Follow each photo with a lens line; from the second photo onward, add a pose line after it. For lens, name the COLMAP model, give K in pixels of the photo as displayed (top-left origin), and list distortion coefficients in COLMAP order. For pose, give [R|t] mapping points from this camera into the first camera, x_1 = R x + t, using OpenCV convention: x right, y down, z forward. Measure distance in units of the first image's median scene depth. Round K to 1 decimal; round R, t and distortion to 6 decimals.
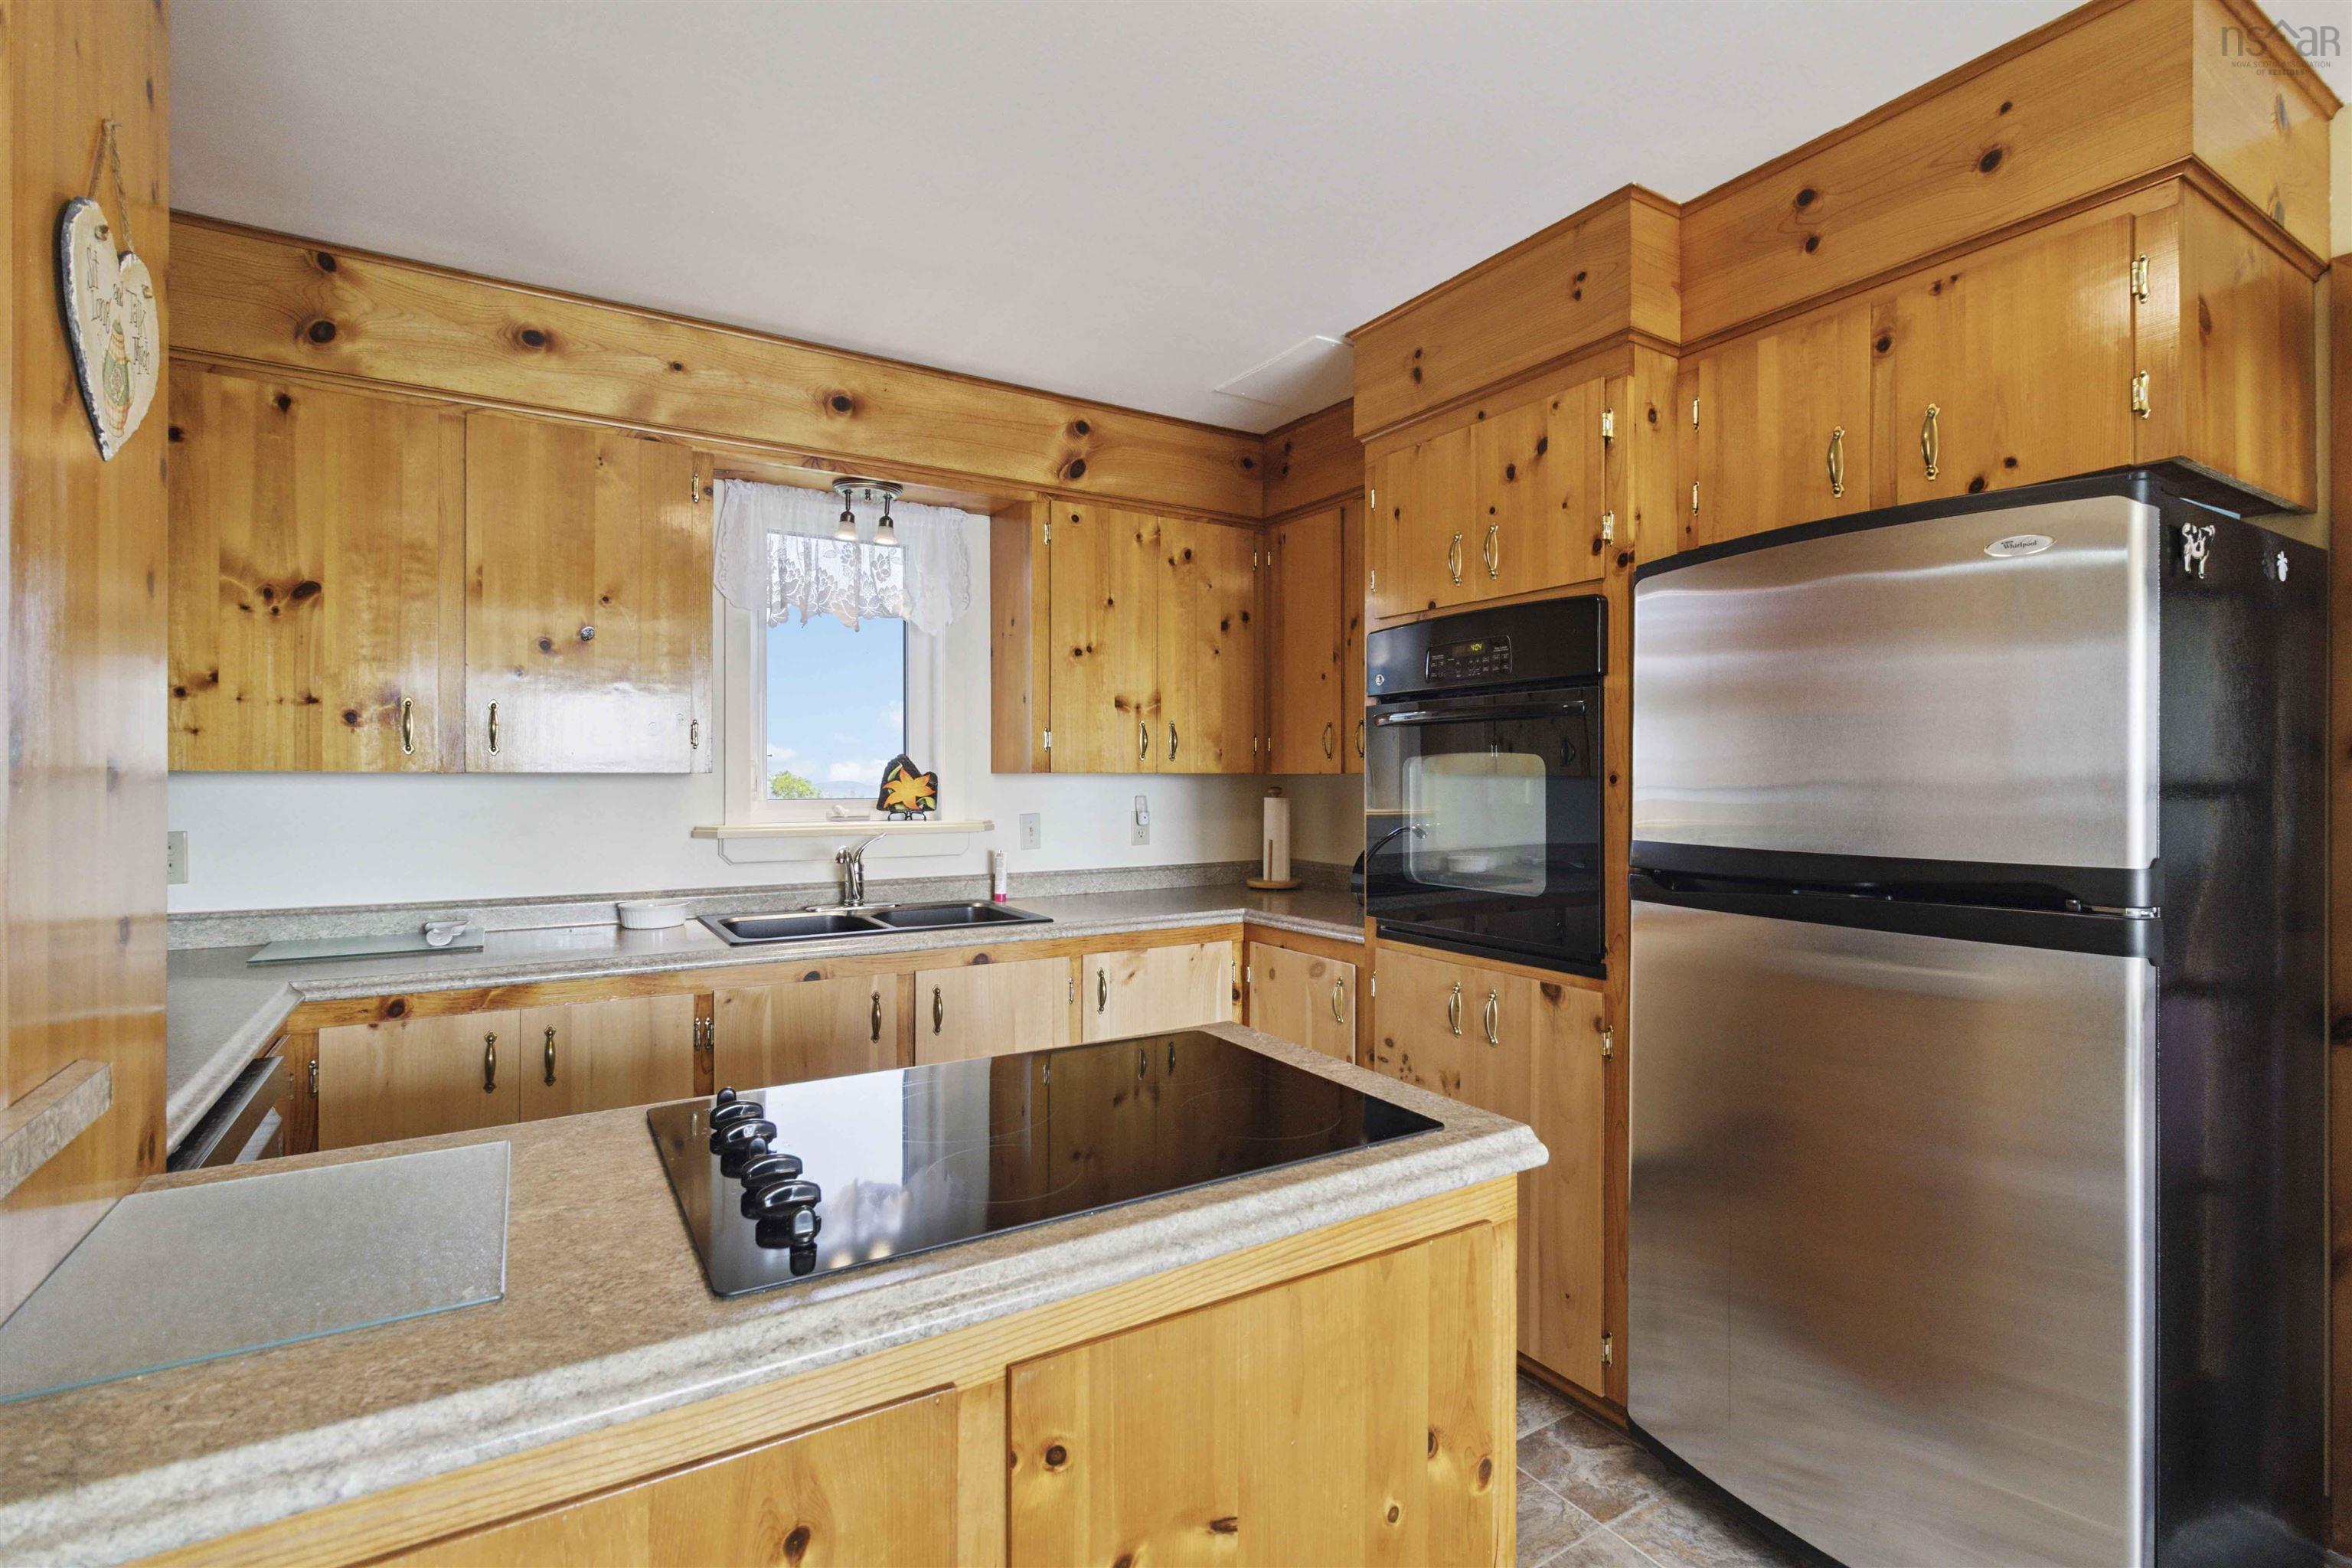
lens RADIAL K [[1100.3, 0, 1194.8], [0, 1100.3, 772.5], [0, 0, 1]] dist [0.008673, -0.001106]
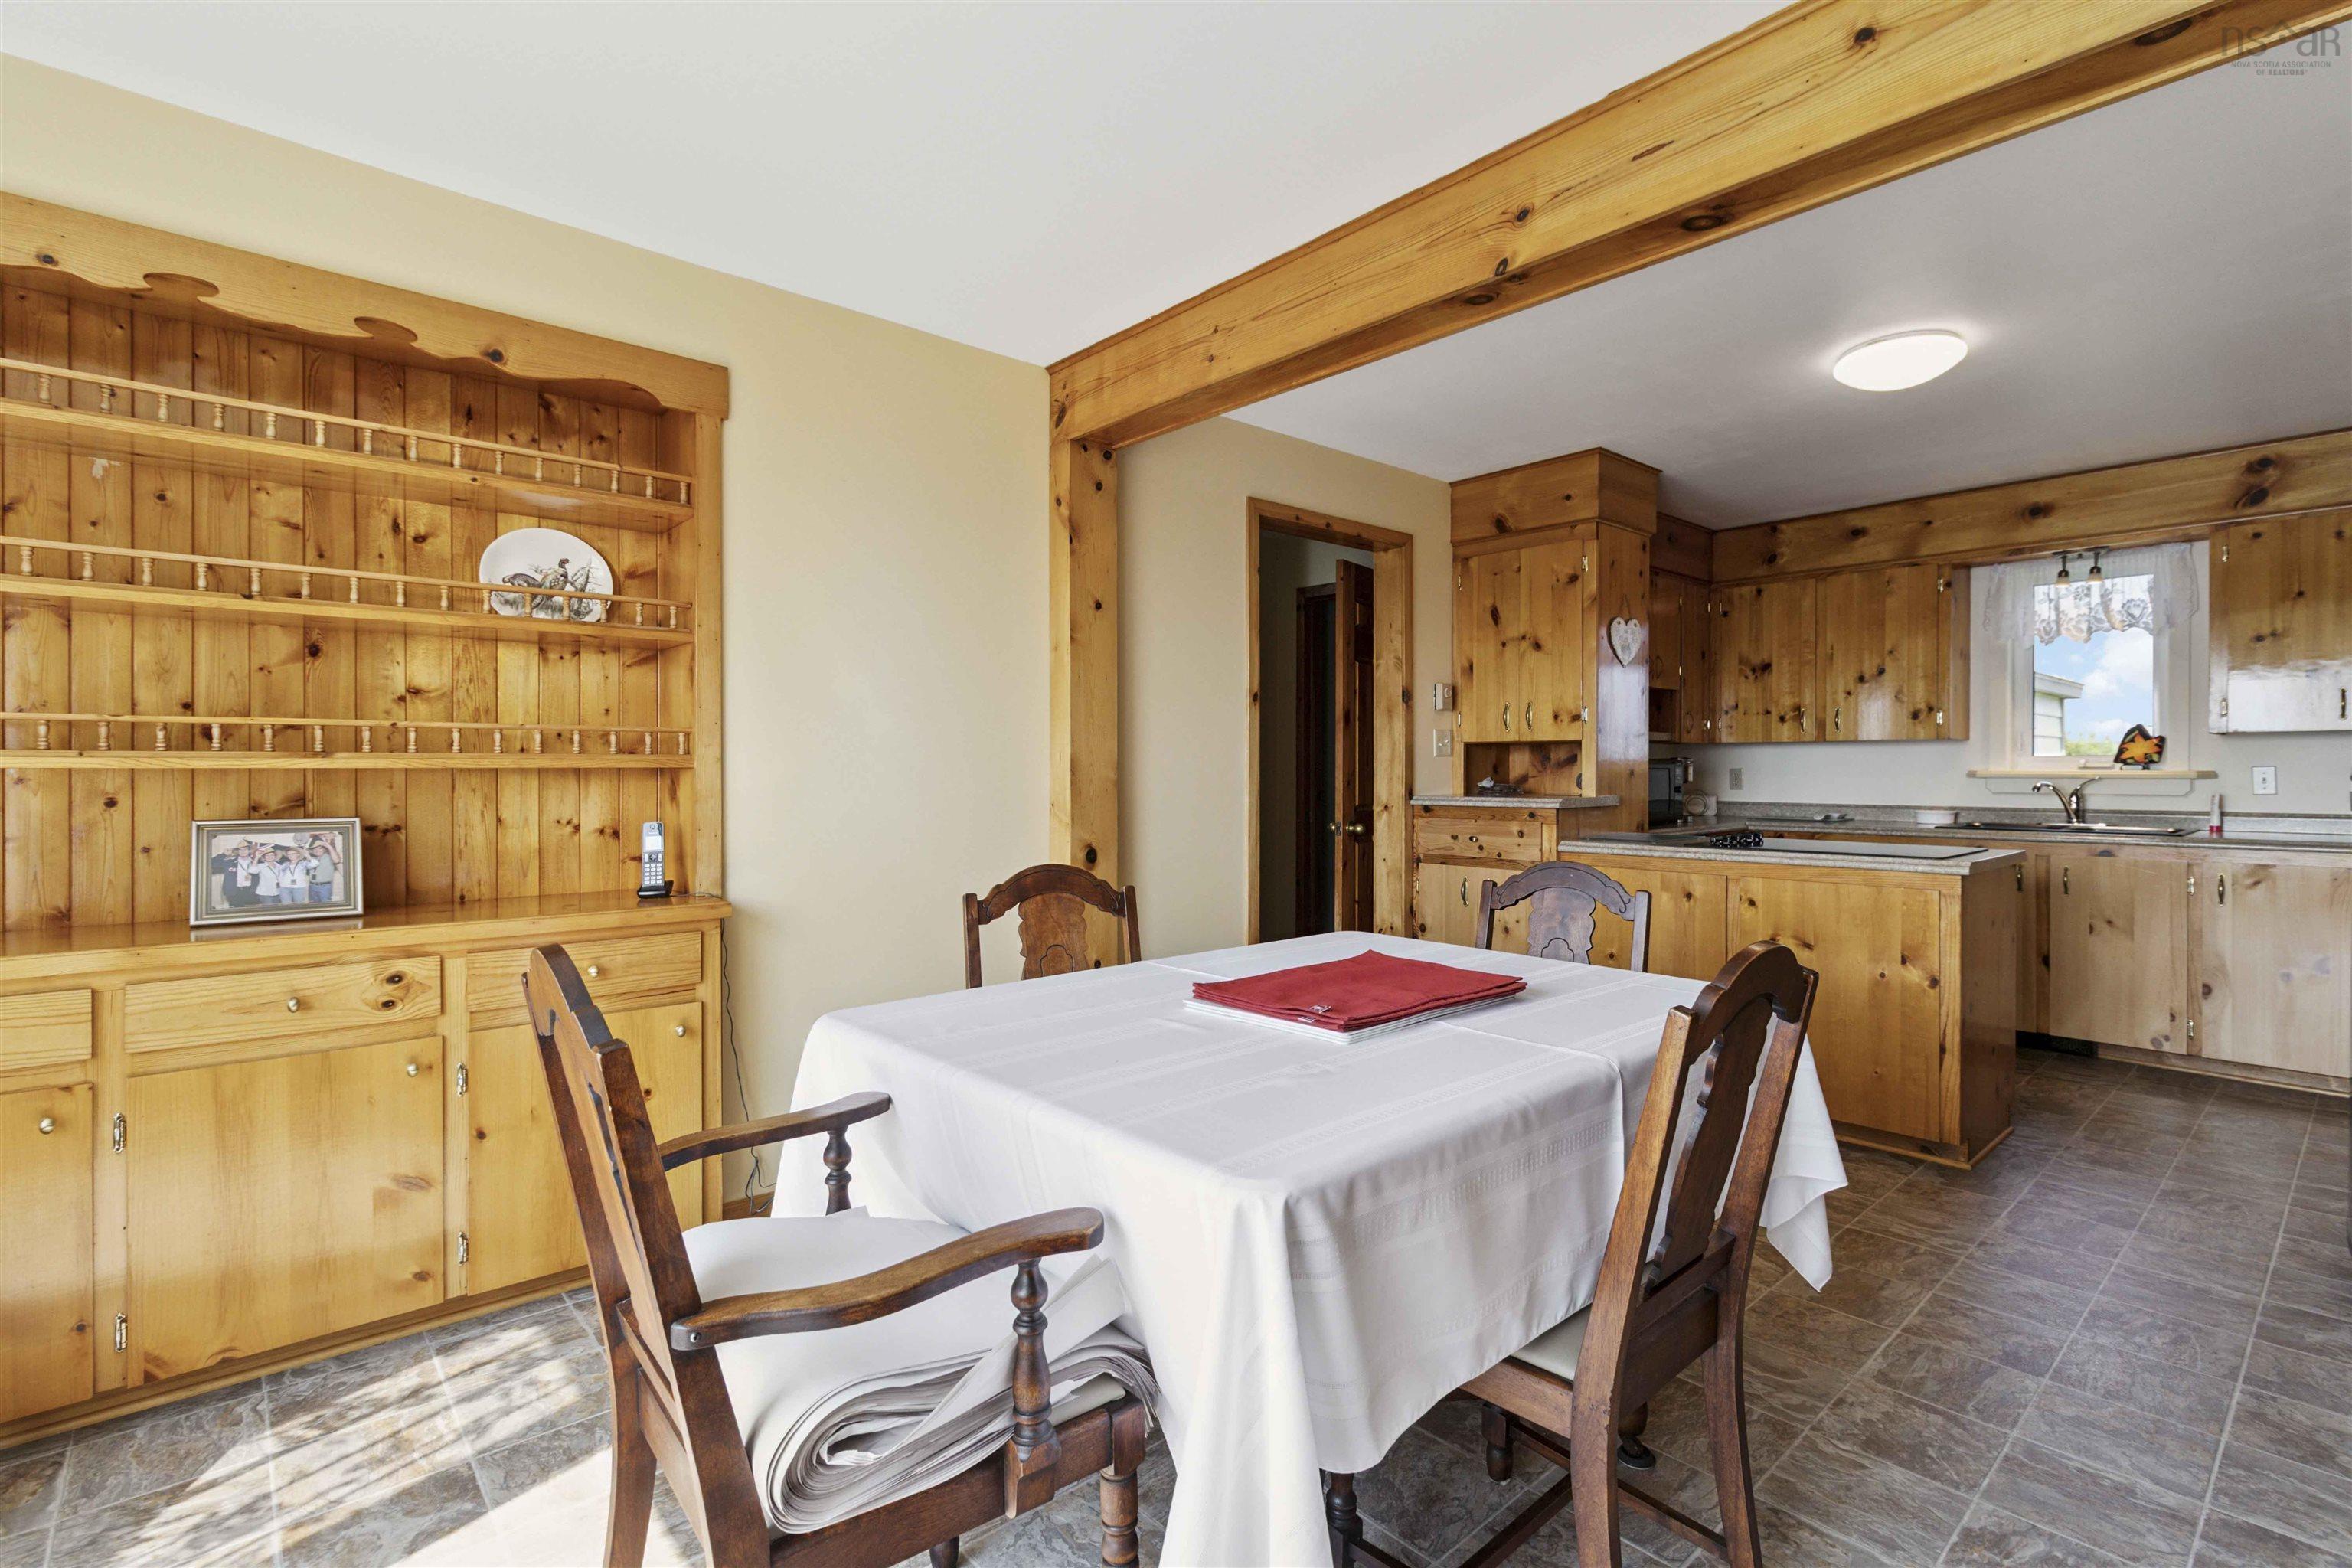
lens RADIAL K [[1100.3, 0, 1187.8], [0, 1100.3, 782.8], [0, 0, 1]] dist [0.008673, -0.001106]
pose [[0.159834, 0.005386, -0.987129, 1.069716], [-0.001622, 0.999985, 0.005193, 0.060740], [0.987143, 0.000771, 0.159840, -0.492856]]
